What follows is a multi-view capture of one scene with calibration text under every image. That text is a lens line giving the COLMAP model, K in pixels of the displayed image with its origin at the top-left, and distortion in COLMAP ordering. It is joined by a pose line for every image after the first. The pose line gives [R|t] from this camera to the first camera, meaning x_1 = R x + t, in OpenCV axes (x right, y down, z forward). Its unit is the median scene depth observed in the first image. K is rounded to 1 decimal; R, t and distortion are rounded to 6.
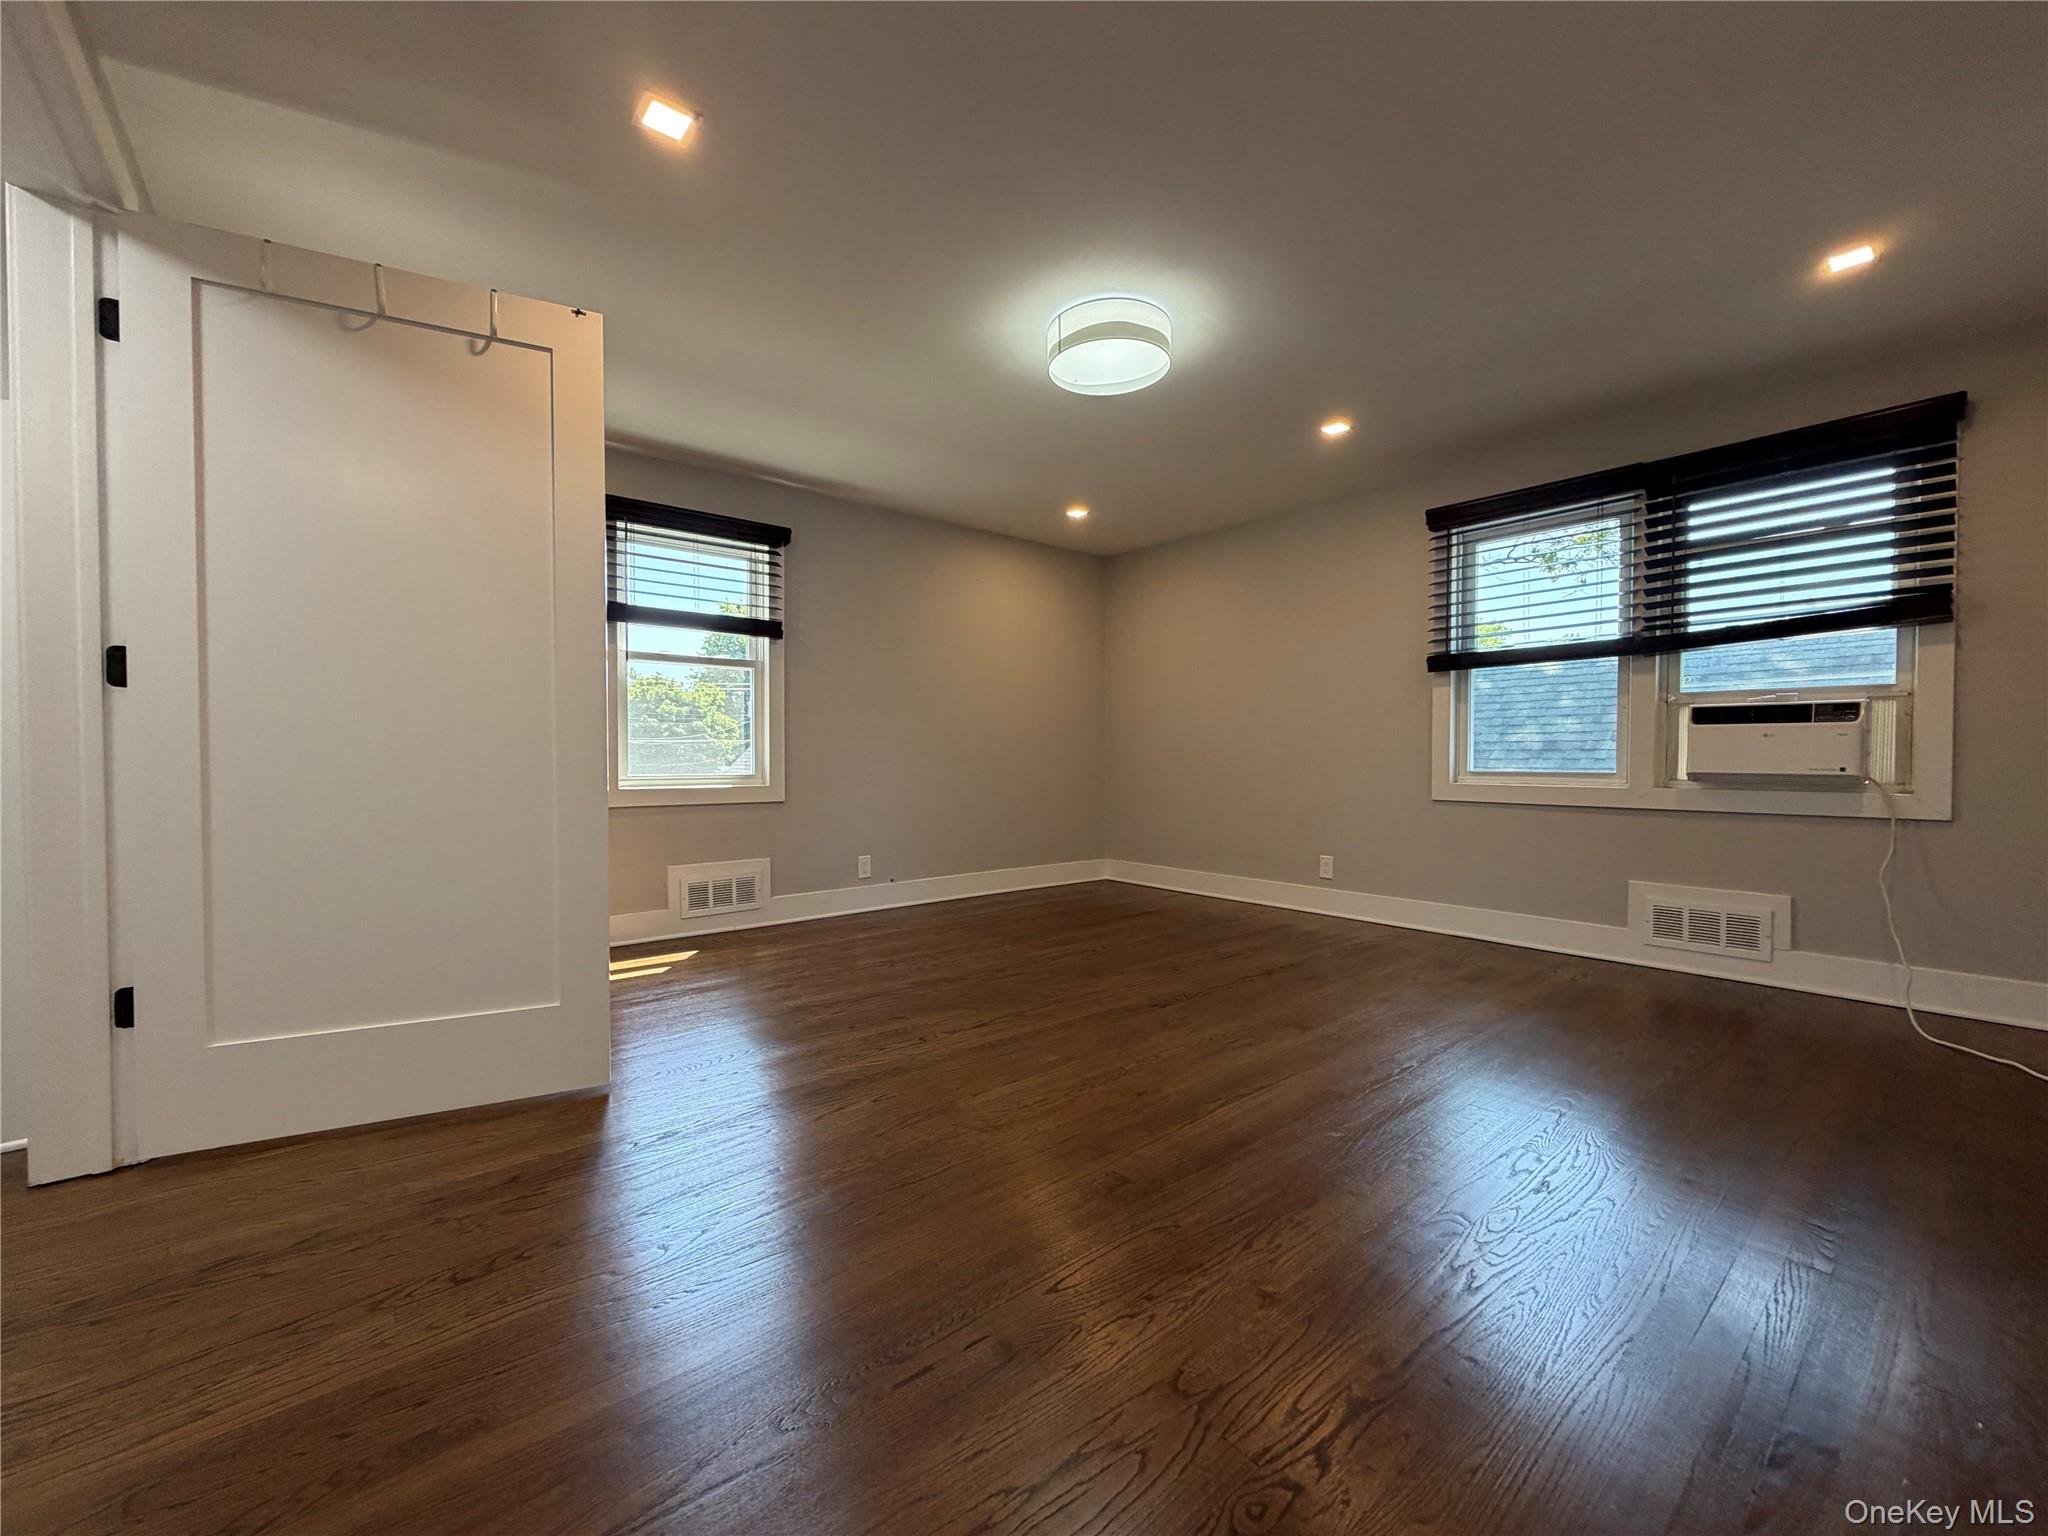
lens RADIAL K [[812.9, 0, 1024.0], [0, 812.9, 768.0], [0, 0, 1]] dist [0.001289, 0.000203]
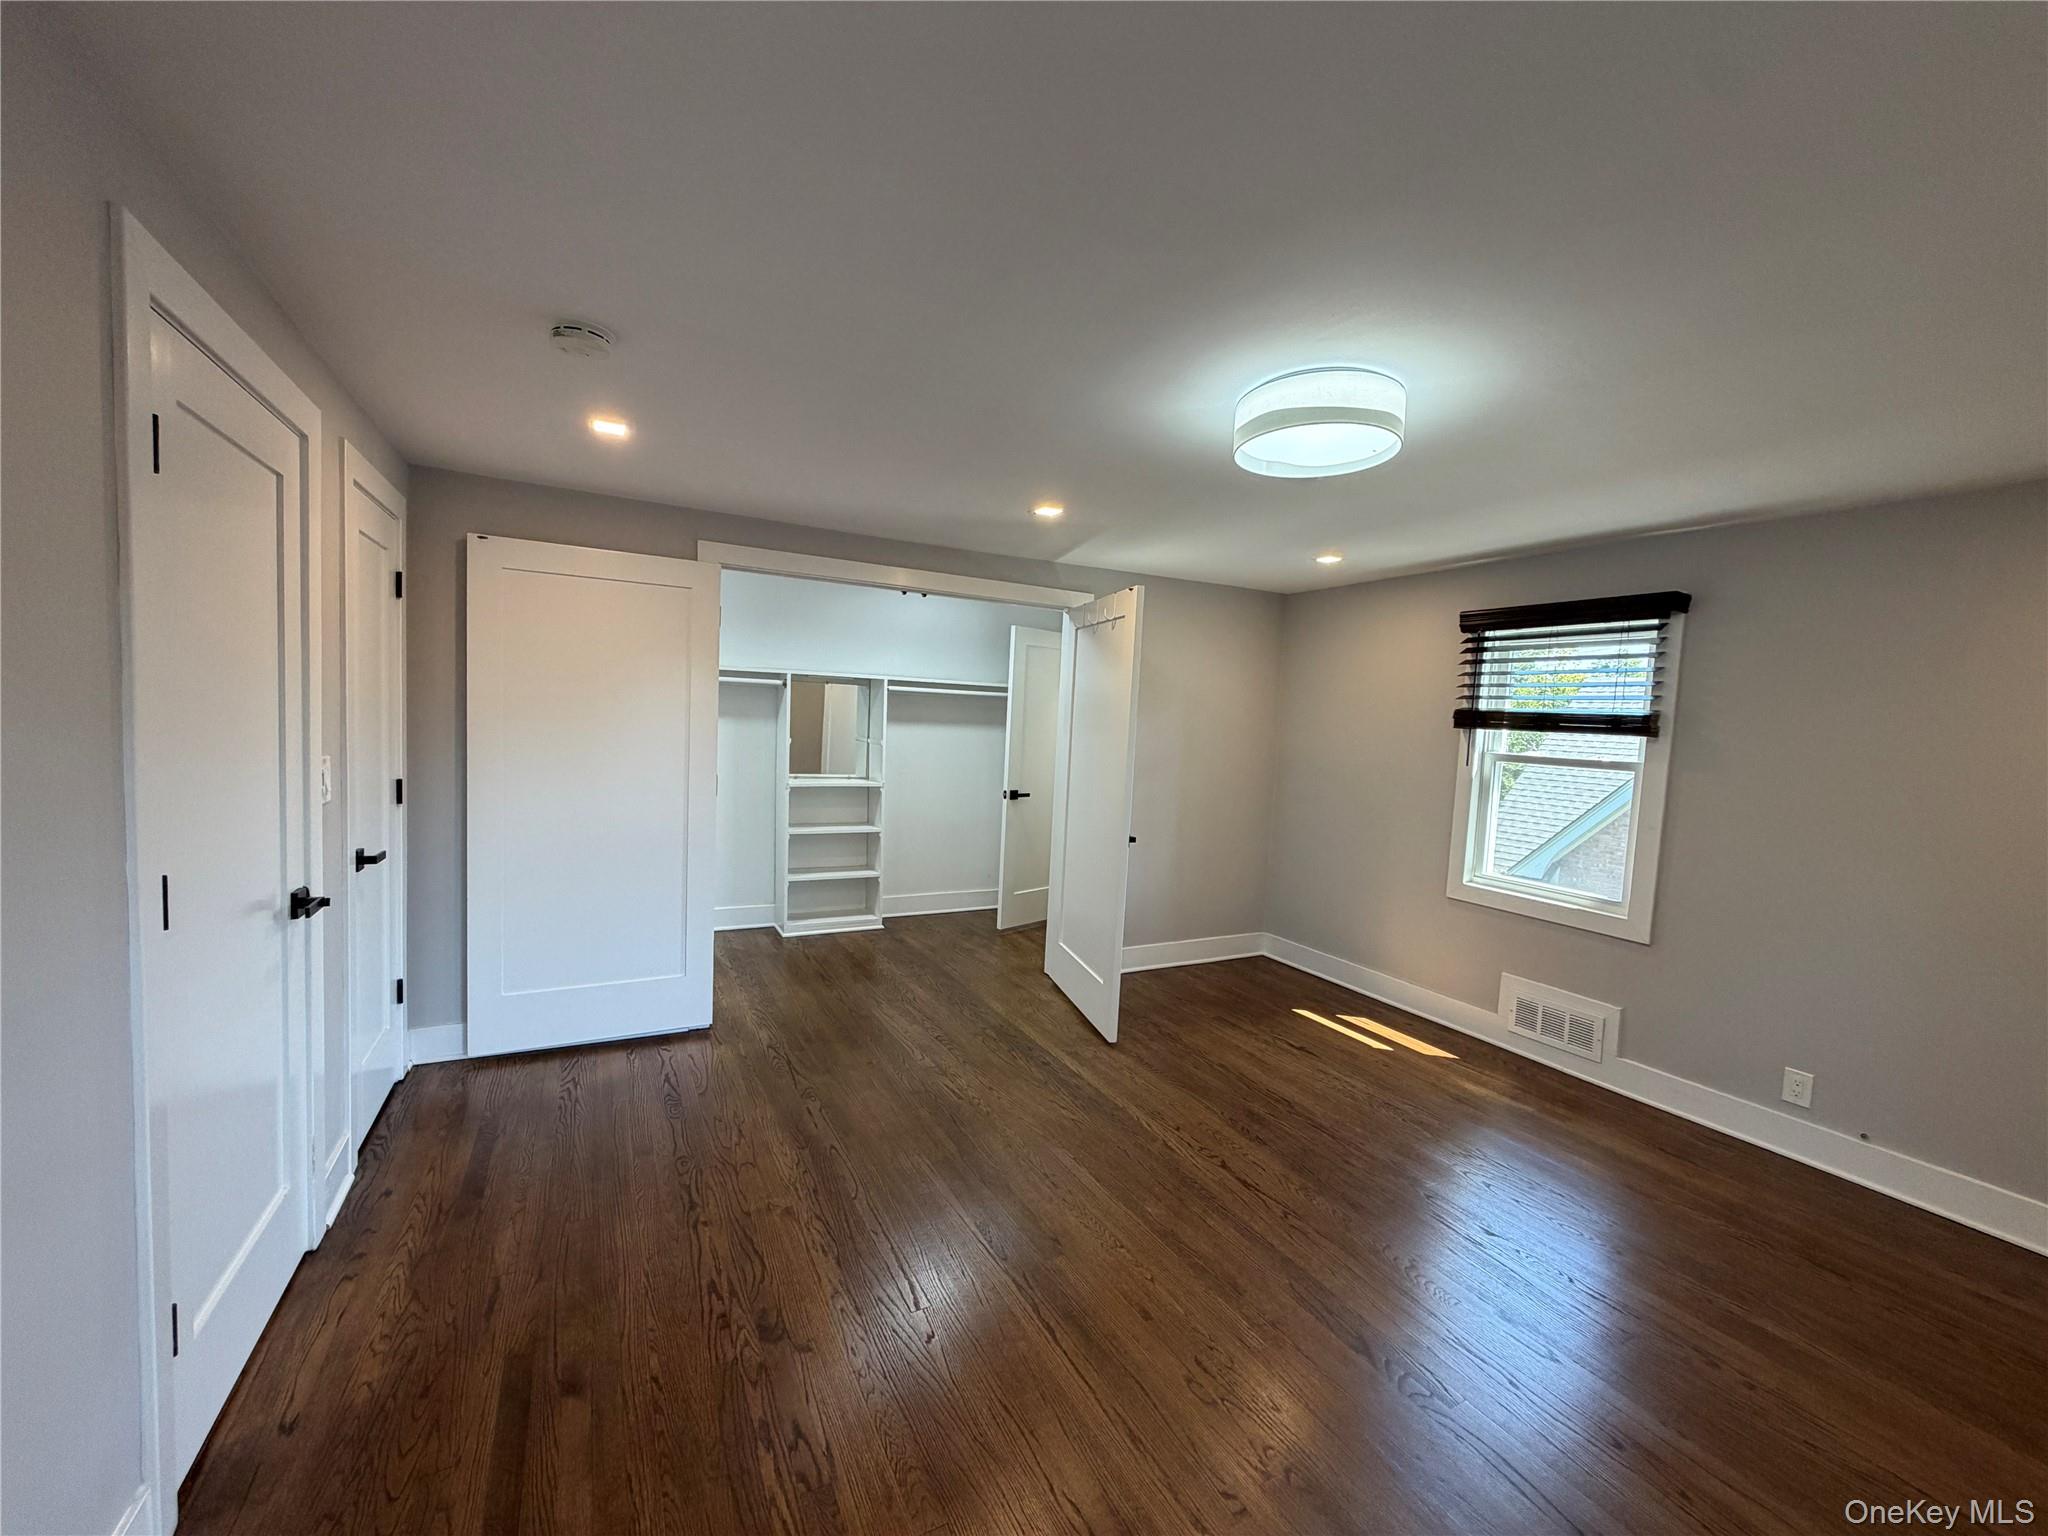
lens RADIAL K [[812.9, 0, 1024.0], [0, 812.9, 768.0], [0, 0, 1]] dist [0.001289, 0.000203]
pose [[-0.202135, 0.059384, -0.977556, 0.591474], [-0.063845, 0.995238, 0.073660, -0.150188], [0.977274, 0.077301, -0.197381, 0.572259]]
